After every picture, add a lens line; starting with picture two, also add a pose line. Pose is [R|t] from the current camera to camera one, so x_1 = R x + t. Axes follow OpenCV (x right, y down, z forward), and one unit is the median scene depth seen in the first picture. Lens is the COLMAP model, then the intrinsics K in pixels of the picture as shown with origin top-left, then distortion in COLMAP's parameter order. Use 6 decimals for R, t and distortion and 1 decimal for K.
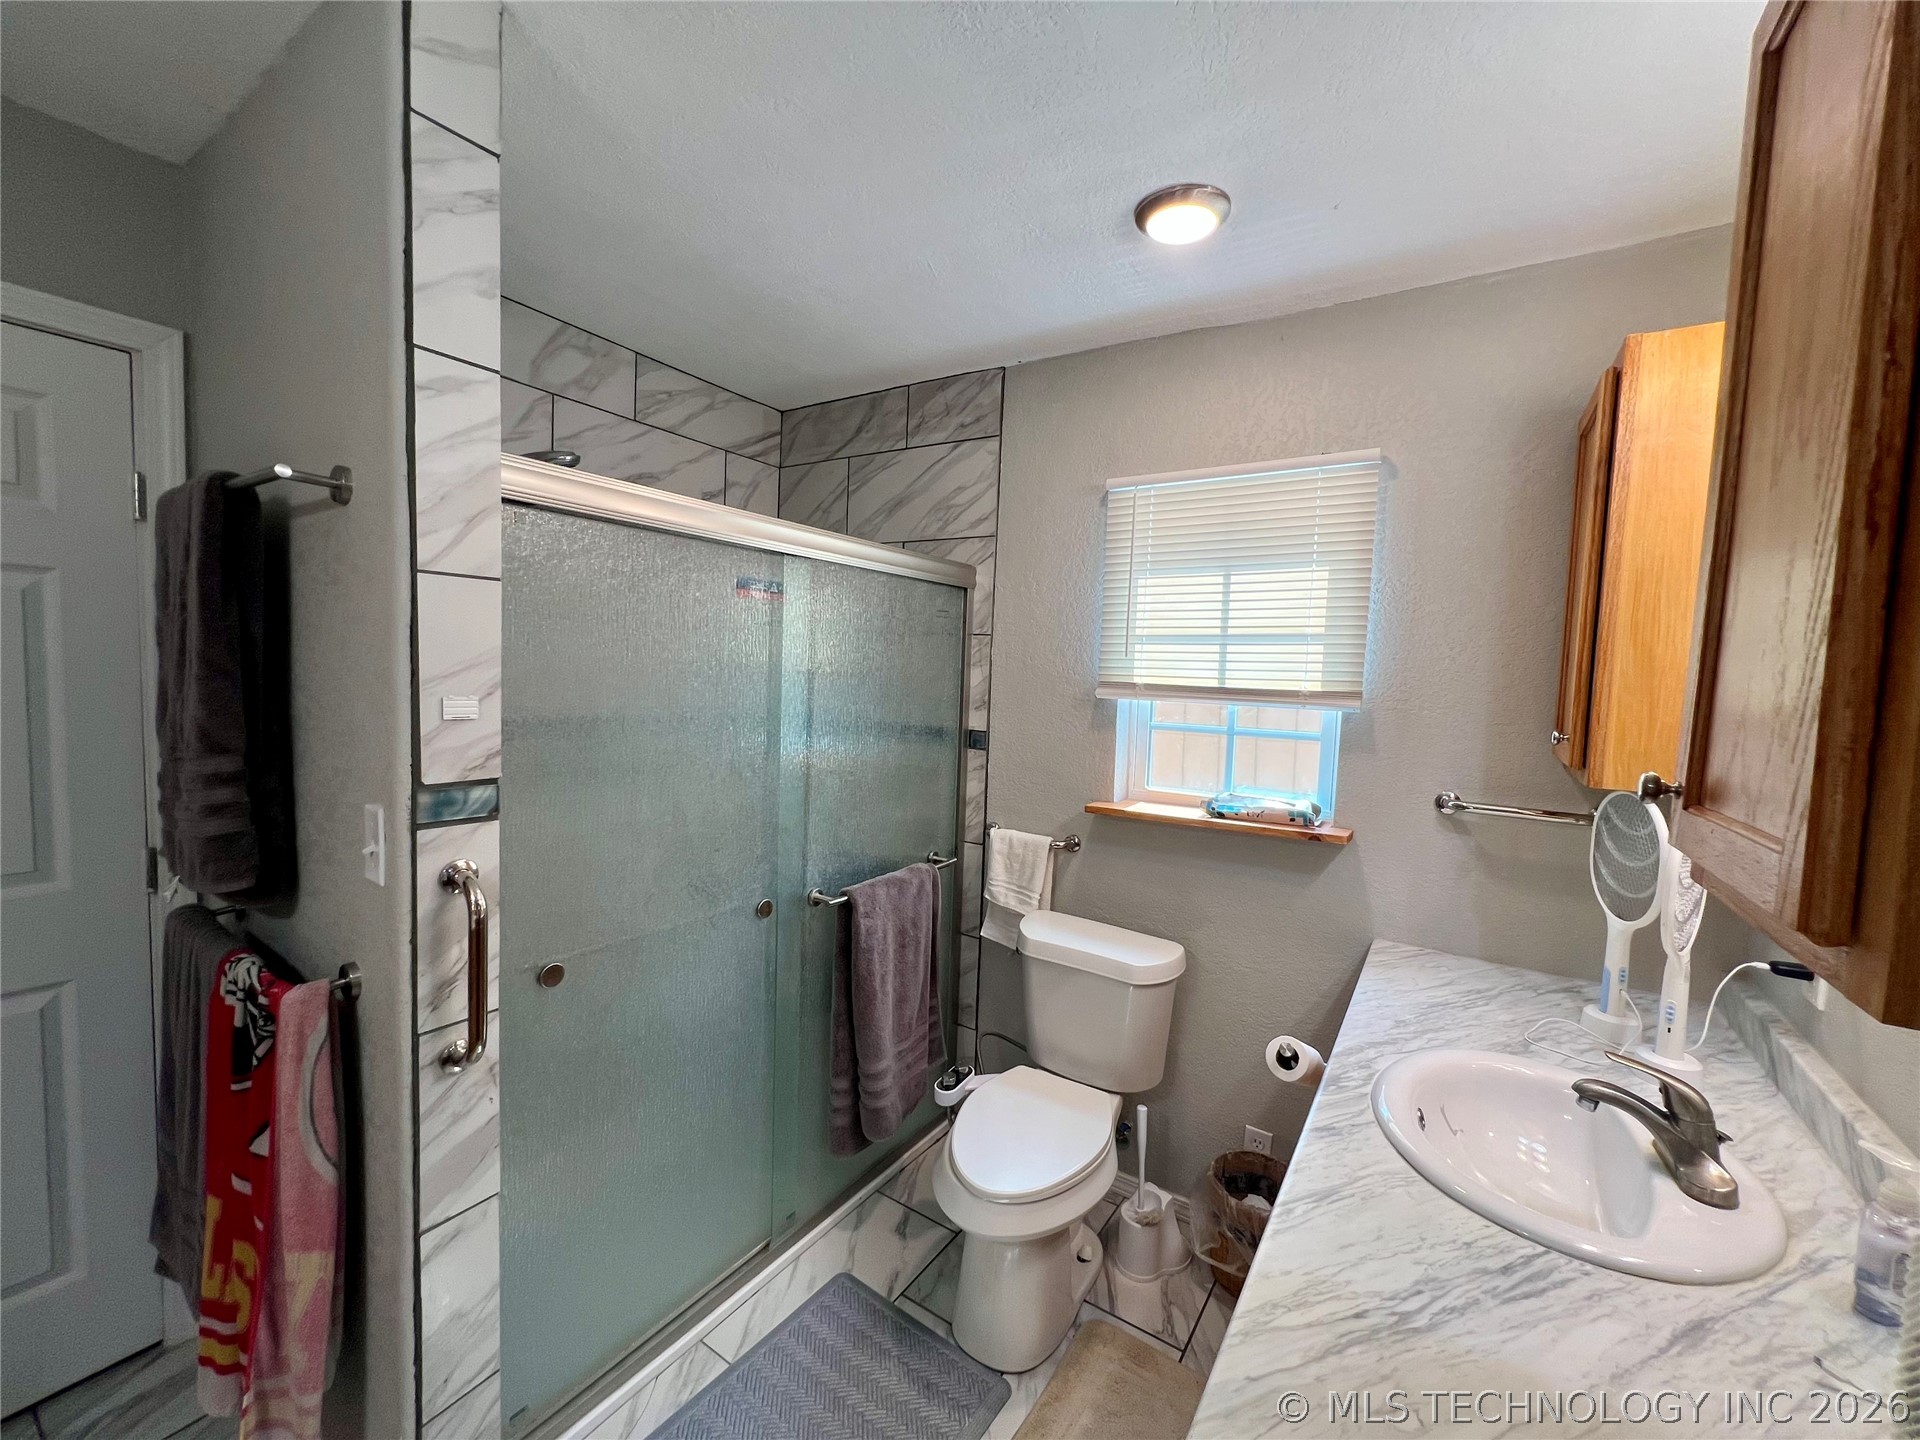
lens RADIAL K [[773.1, 0, 964.2], [0, 773.1, 723.9], [0, 0, 1]] dist [-0.001816, 0.001045]
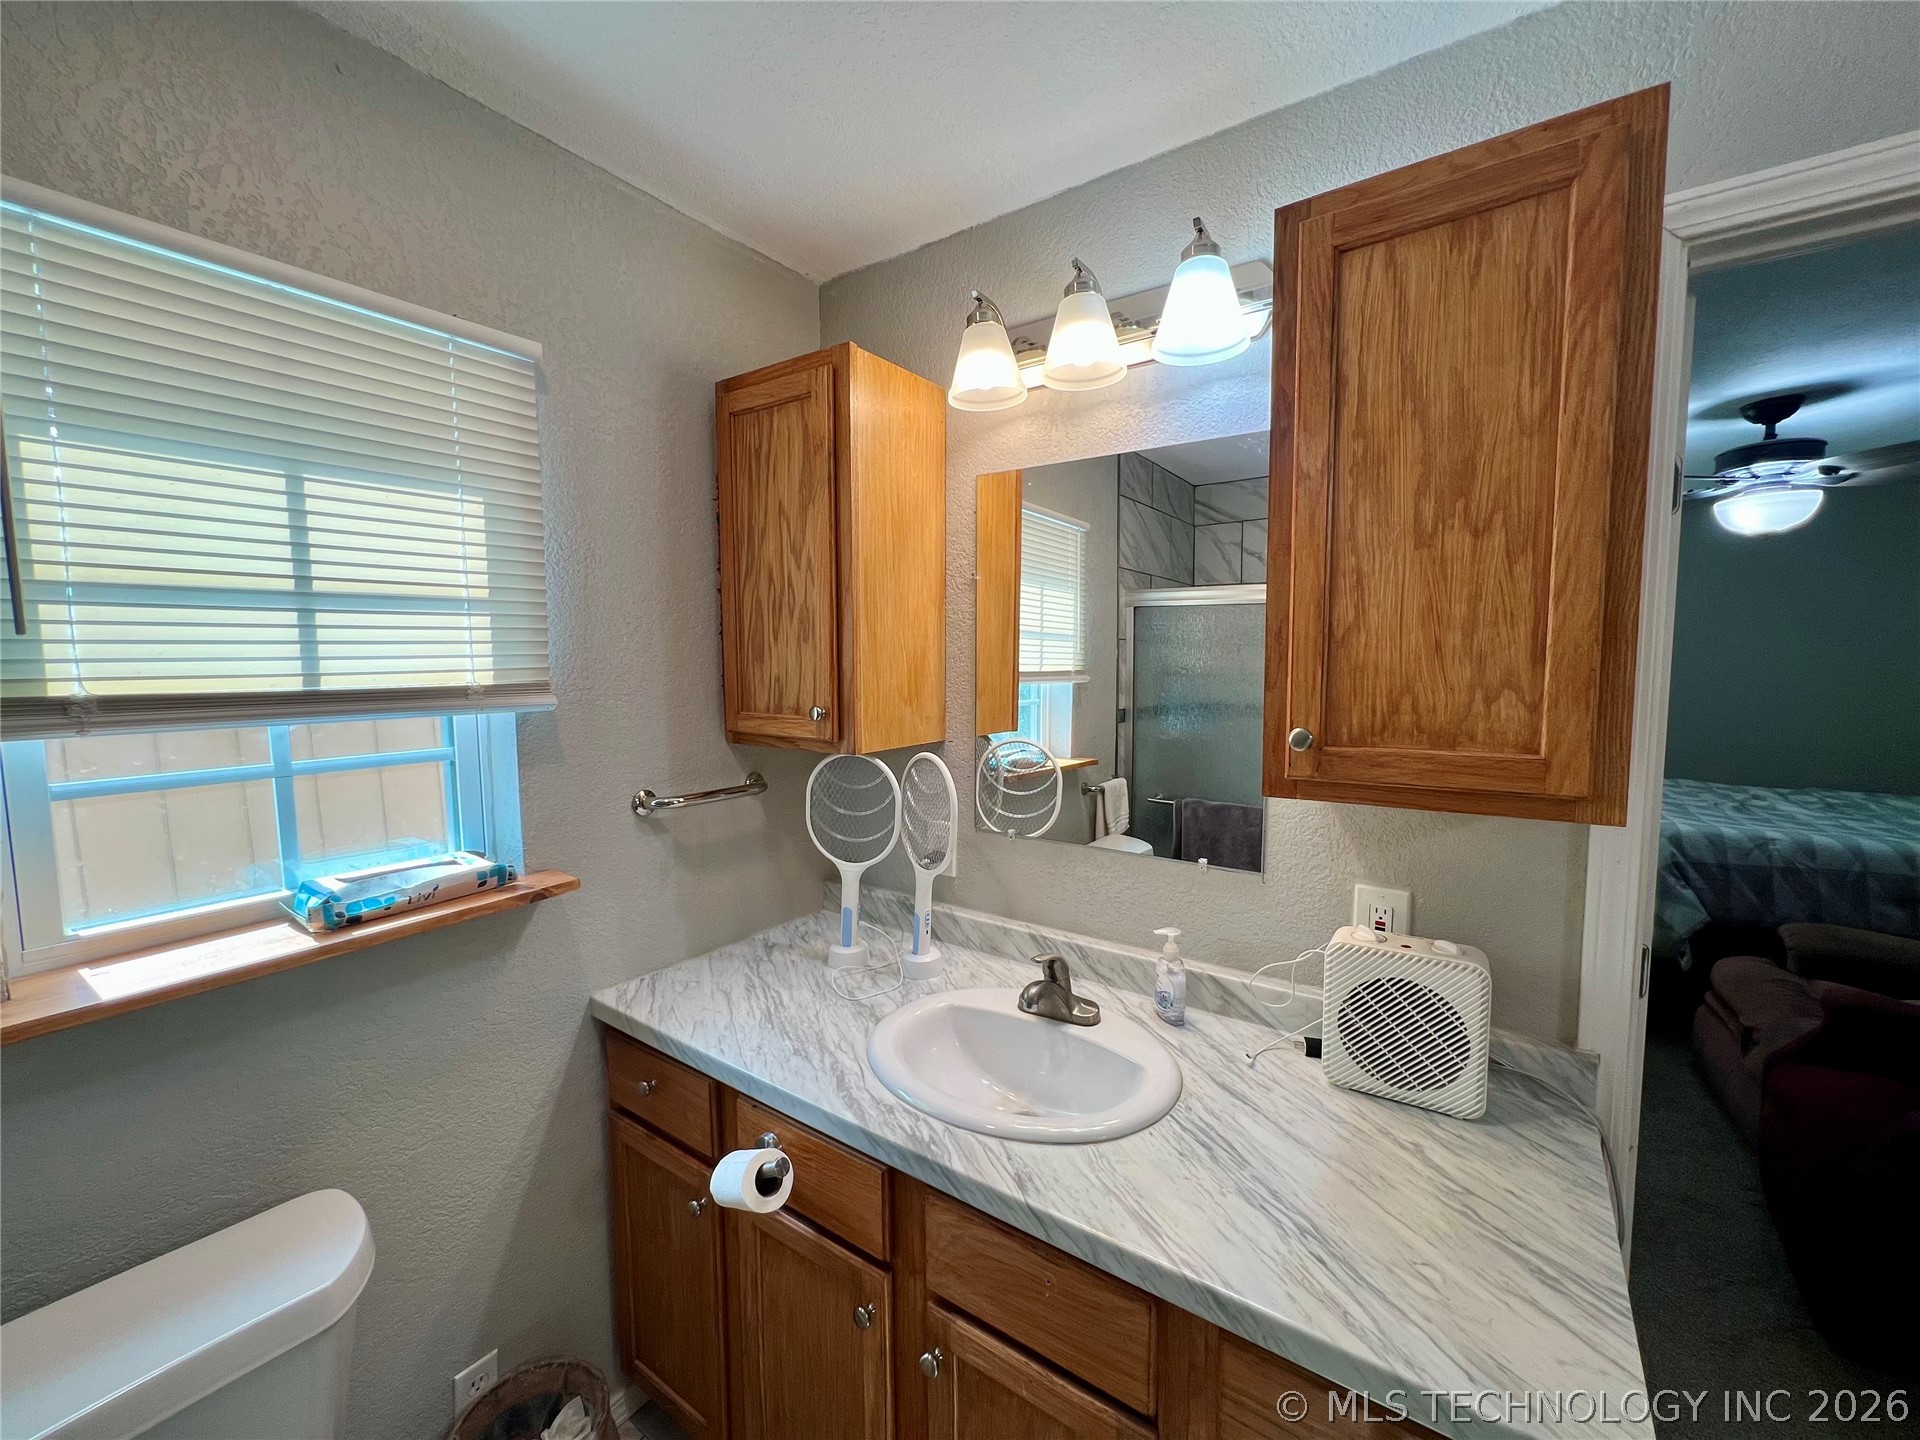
lens RADIAL K [[773.1, 0, 961.2], [0, 773.1, 725.7], [0, 0, 1]] dist [-0.001816, 0.001045]
pose [[0.033725, -0.125857, 0.991475, -0.186848], [0.075409, 0.989532, 0.123045, -0.056488], [-0.996582, 0.070617, 0.042863, 0.541249]]
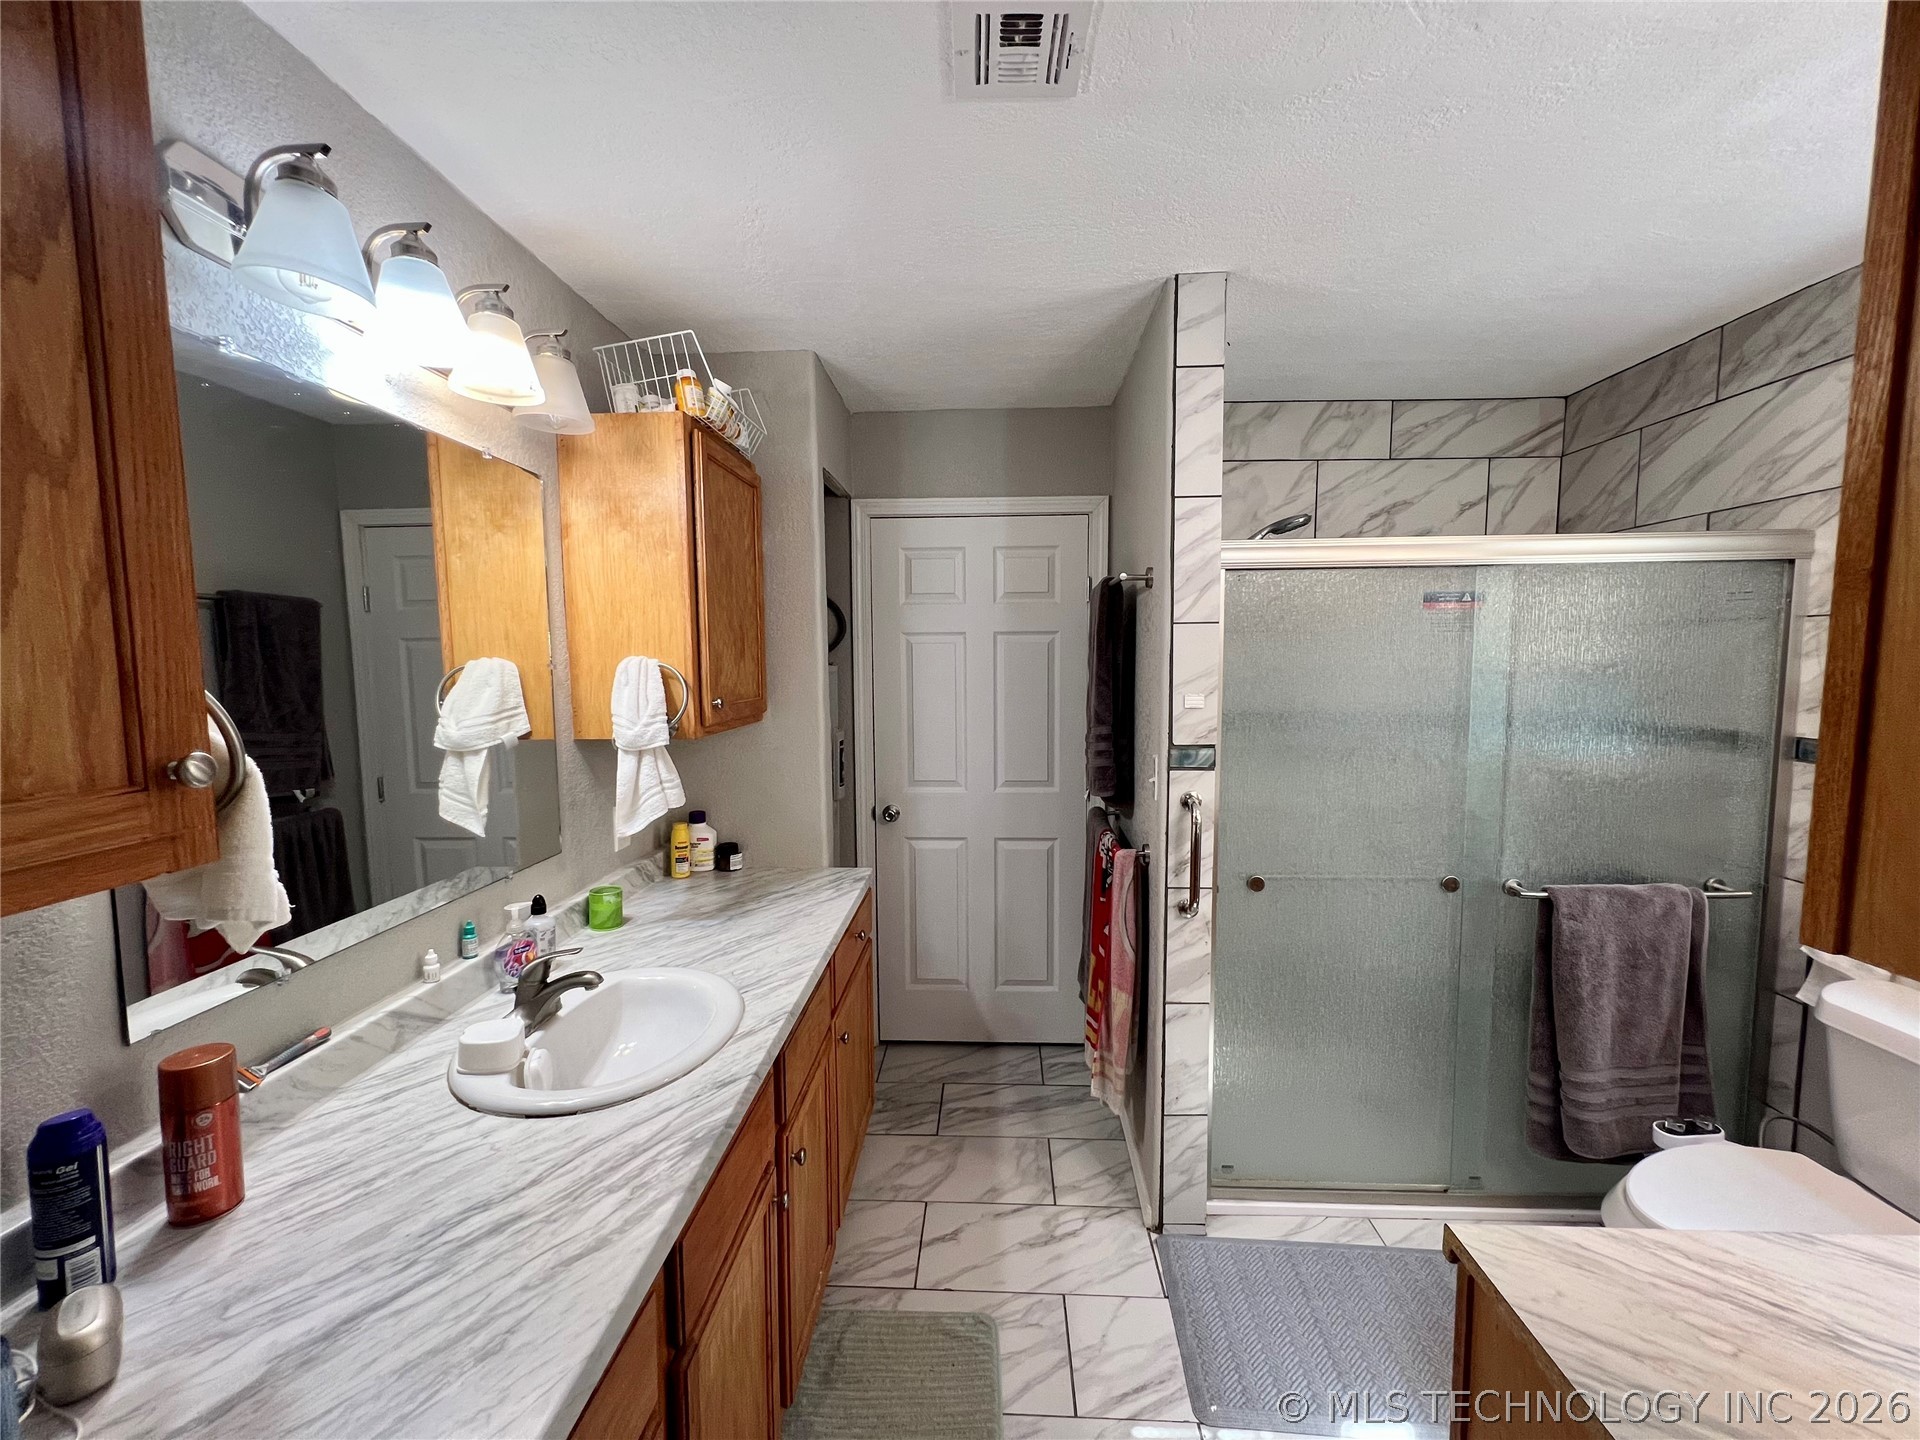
lens RADIAL K [[773.1, 0, 957.8], [0, 773.1, 718.6], [0, 0, 1]] dist [-0.001816, 0.001045]
pose [[0.503559, 0.024853, -0.863603, 0.326774], [-0.032307, 0.999429, 0.009924, 0.010647], [0.863357, 0.022903, 0.504074, -0.177526]]
